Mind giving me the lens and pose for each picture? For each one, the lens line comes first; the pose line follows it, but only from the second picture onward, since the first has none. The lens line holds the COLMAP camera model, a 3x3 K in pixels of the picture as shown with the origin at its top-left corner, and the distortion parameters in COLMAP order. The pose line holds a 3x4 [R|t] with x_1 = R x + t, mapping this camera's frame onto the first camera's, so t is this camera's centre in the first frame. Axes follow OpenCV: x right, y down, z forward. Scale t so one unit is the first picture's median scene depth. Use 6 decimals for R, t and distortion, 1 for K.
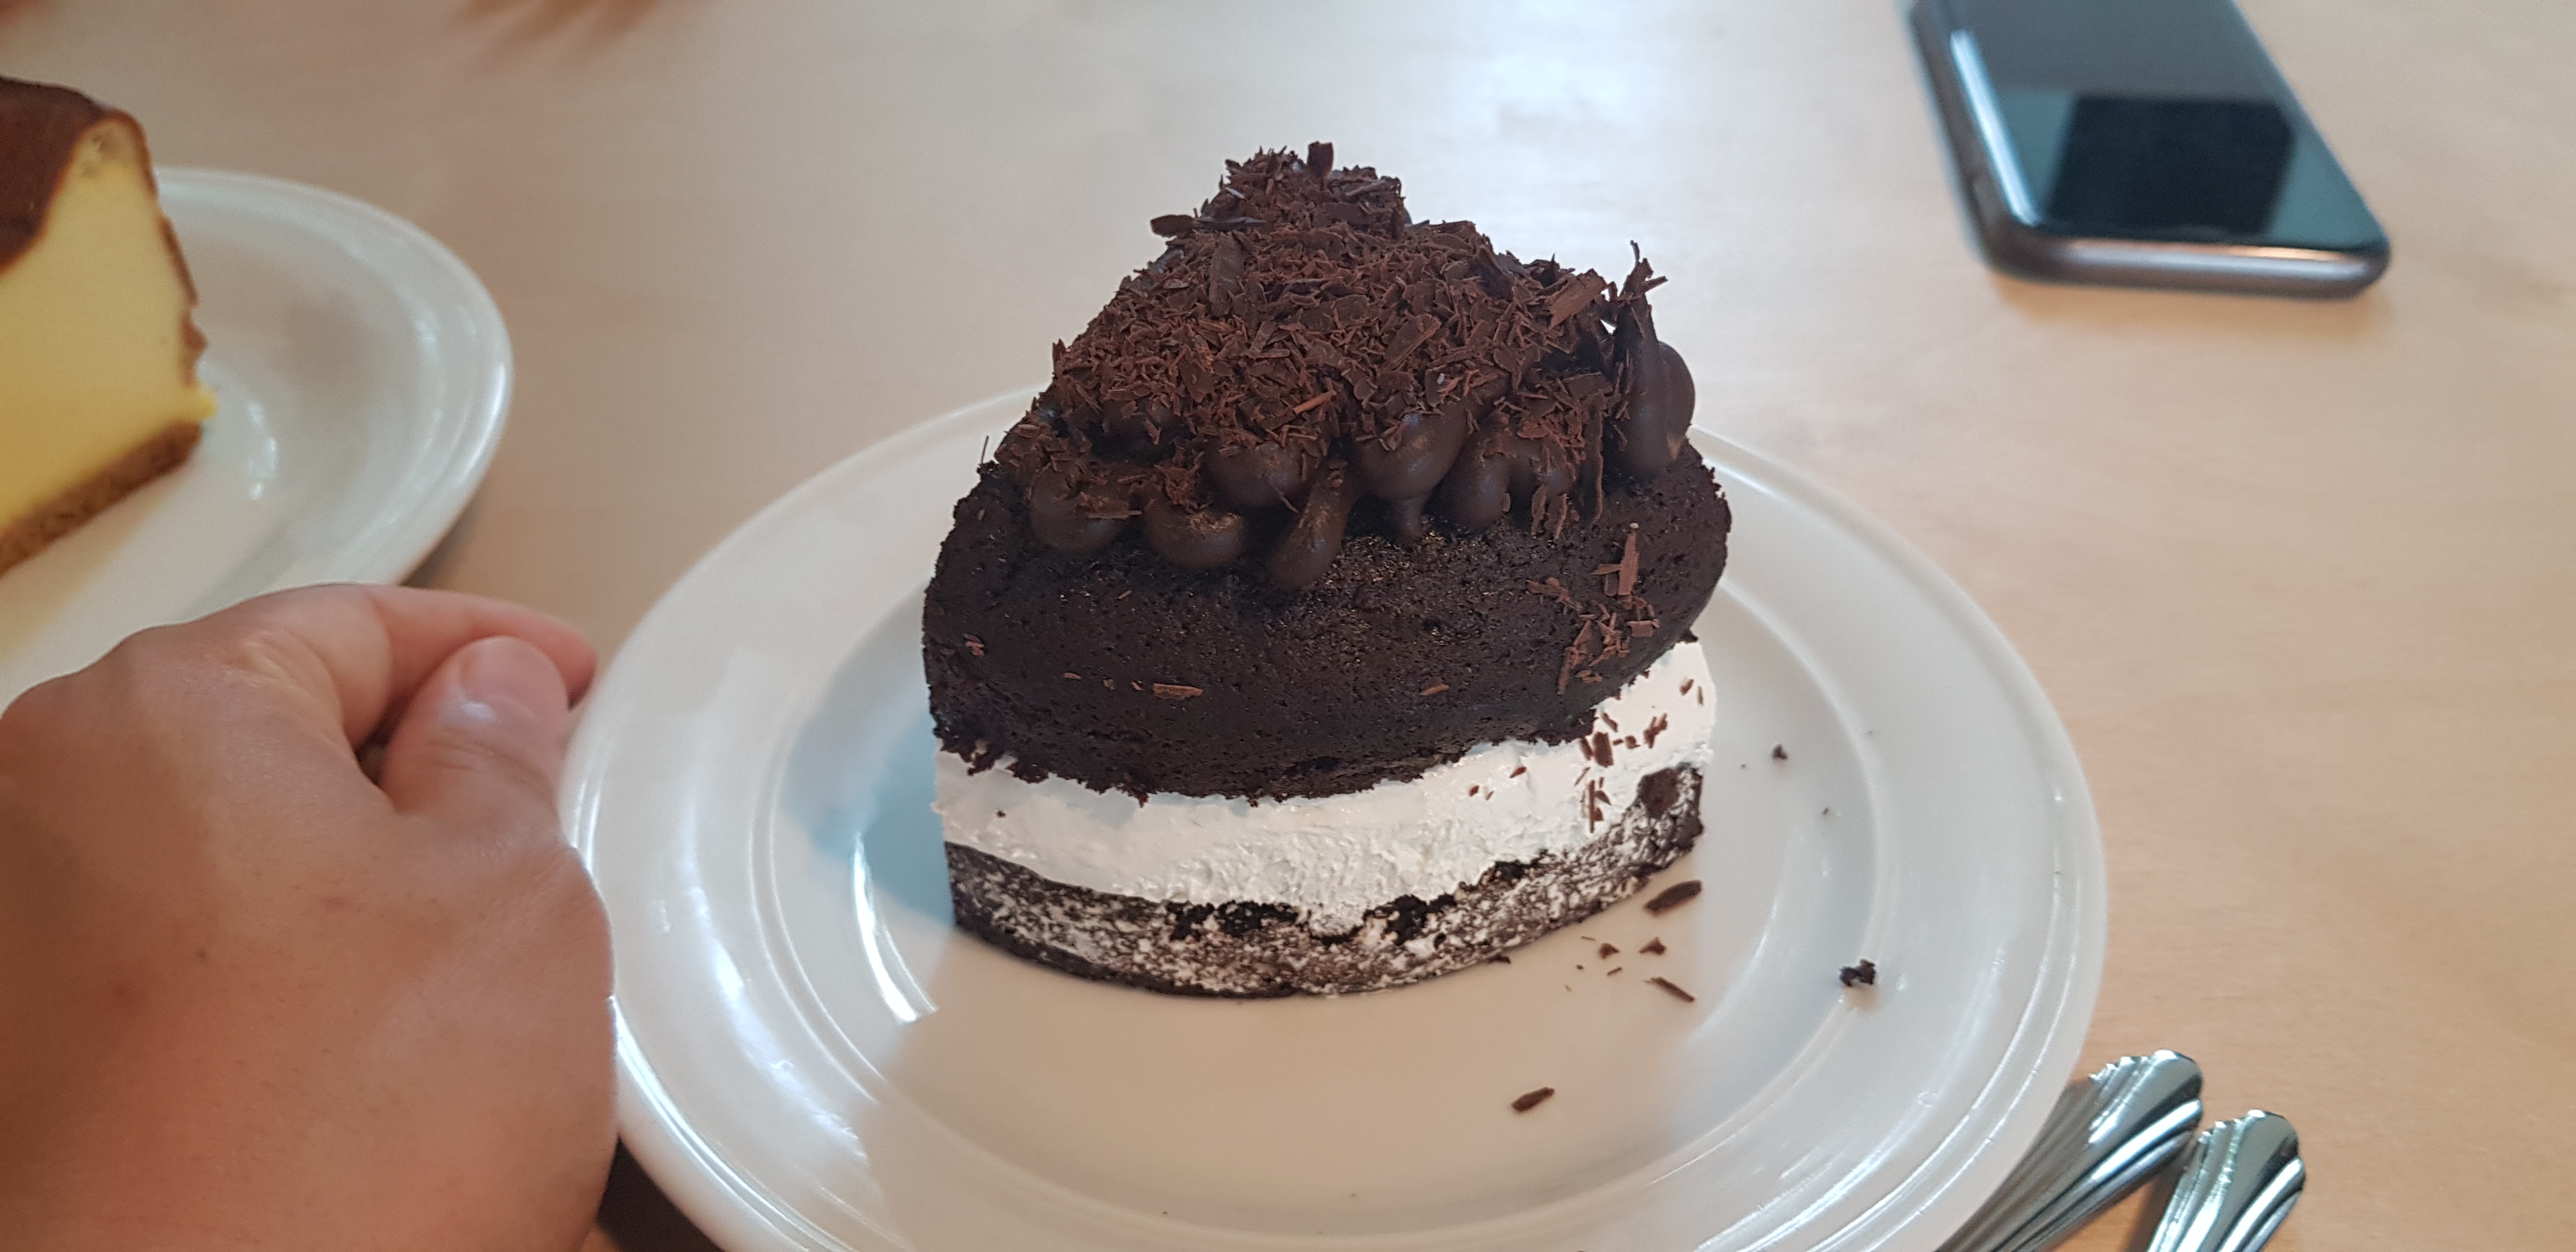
lens RADIAL K [[2206.6, 0, 1235.6], [0, 2206.6, 655.1], [0, 0, 1]] dist [0.074178, -0.199964]
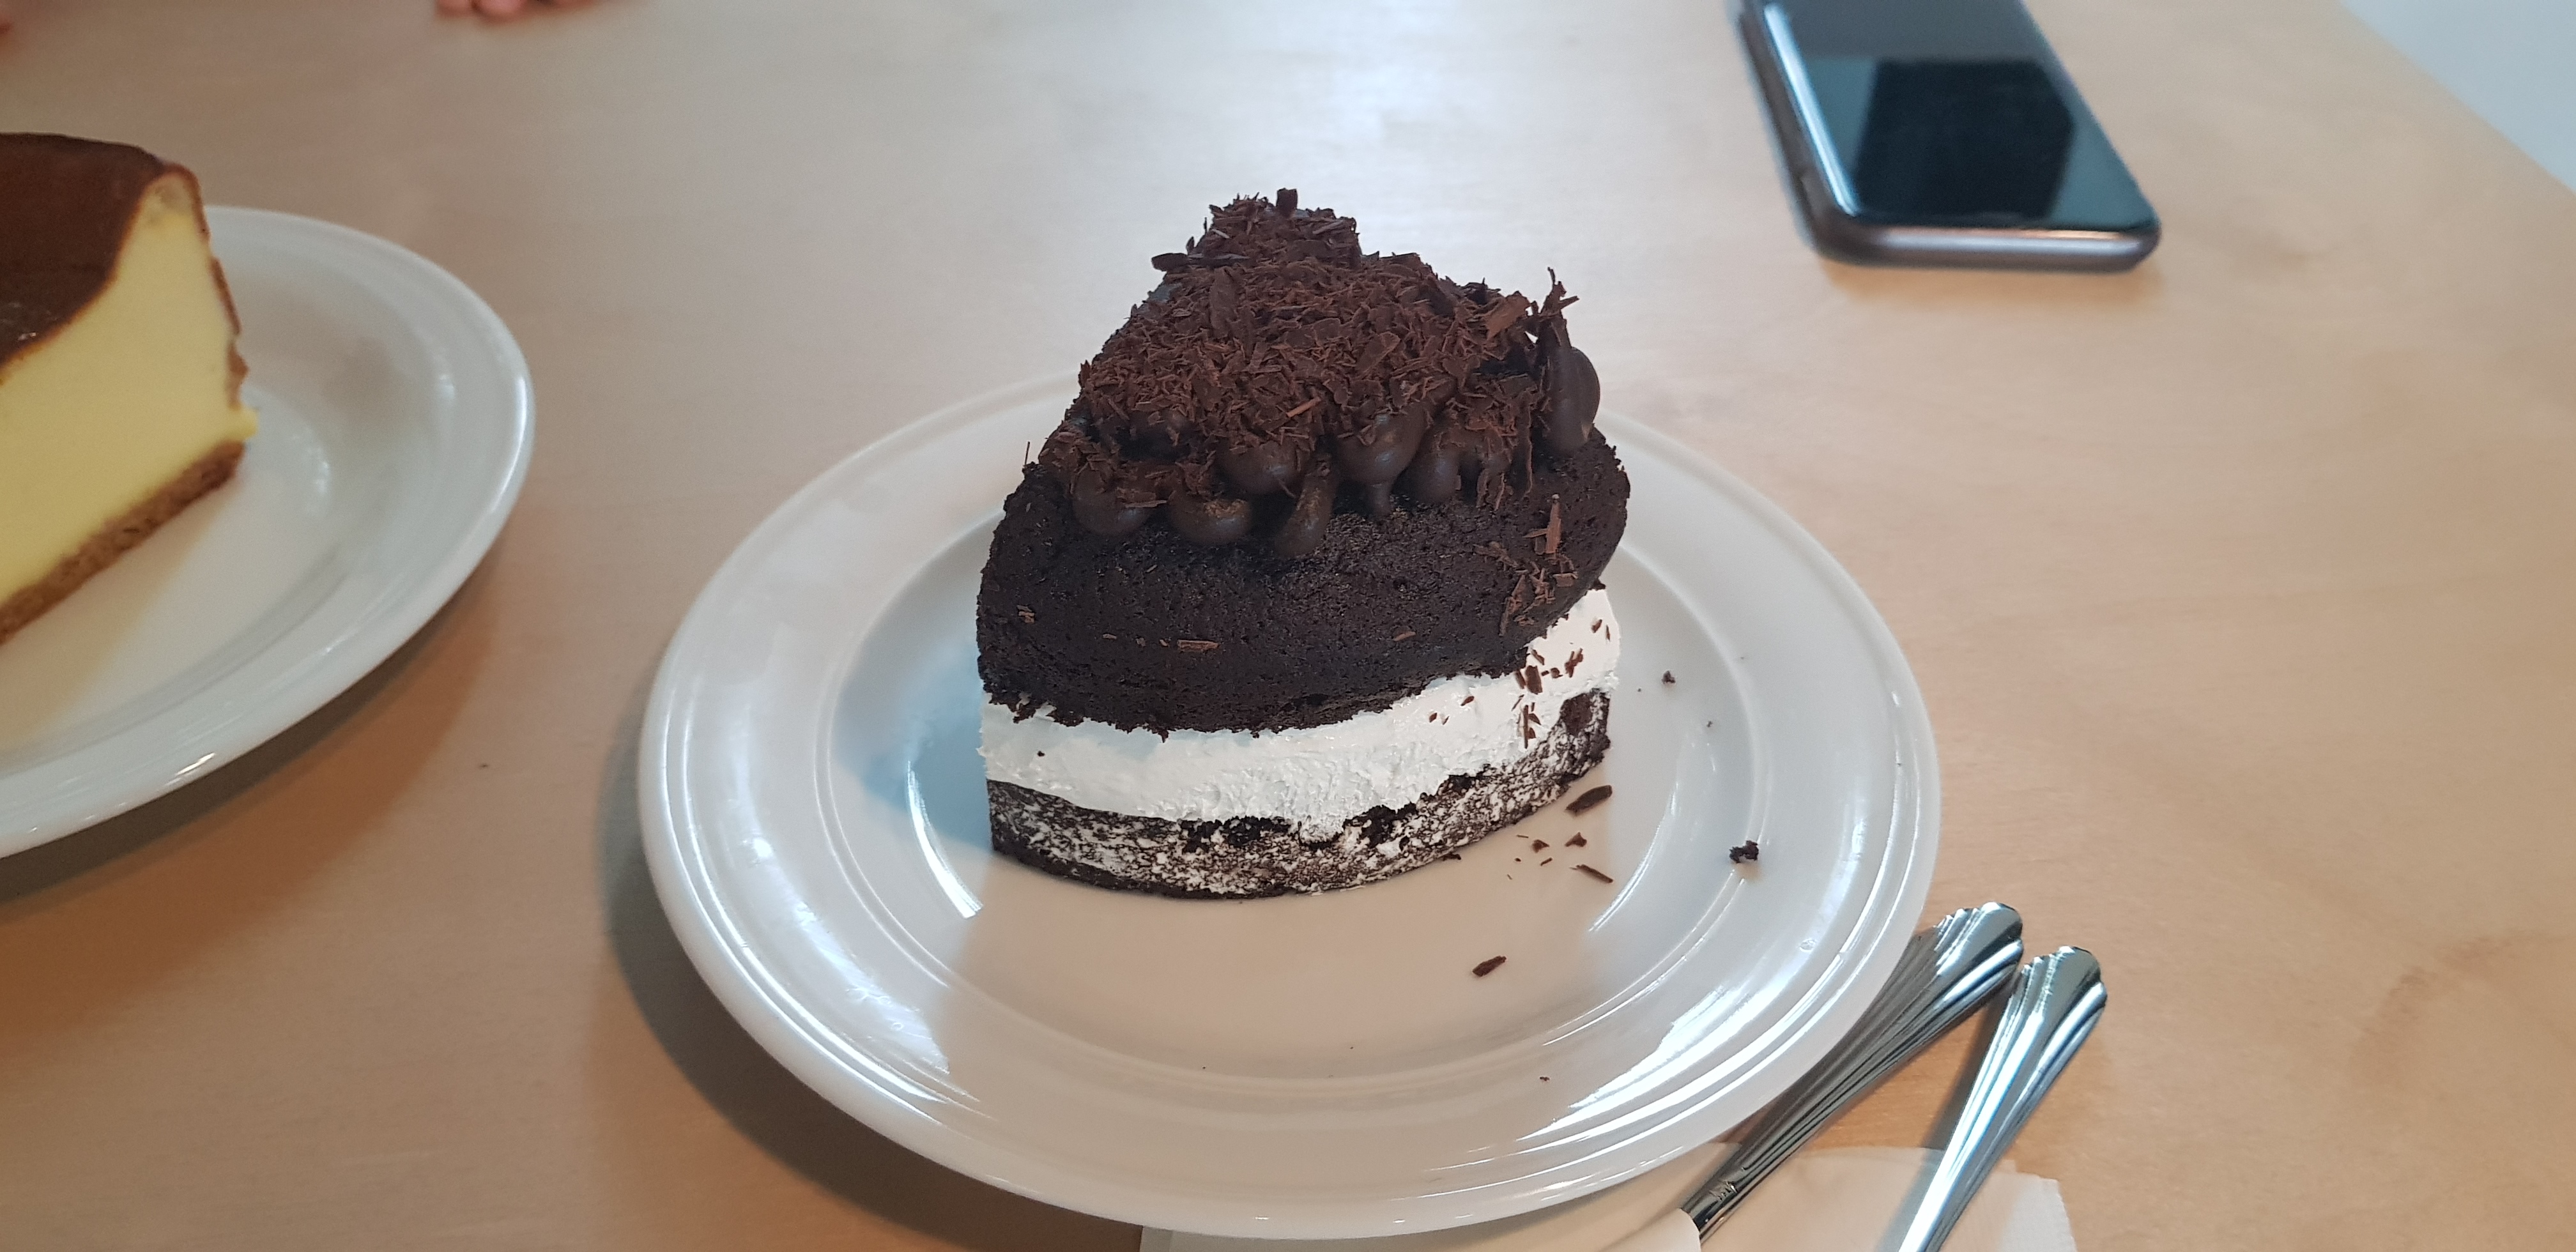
lens RADIAL K [[2025.4, 0, 1278.5], [0, 2025.4, 644.5], [0, 0, 1]] dist [0.087409, -0.146955]
pose [[0.997029, -0.039977, 0.065840, -0.048893], [0.038926, 0.999095, 0.017159, -0.001552], [-0.066467, -0.014545, 0.997683, -0.113018]]
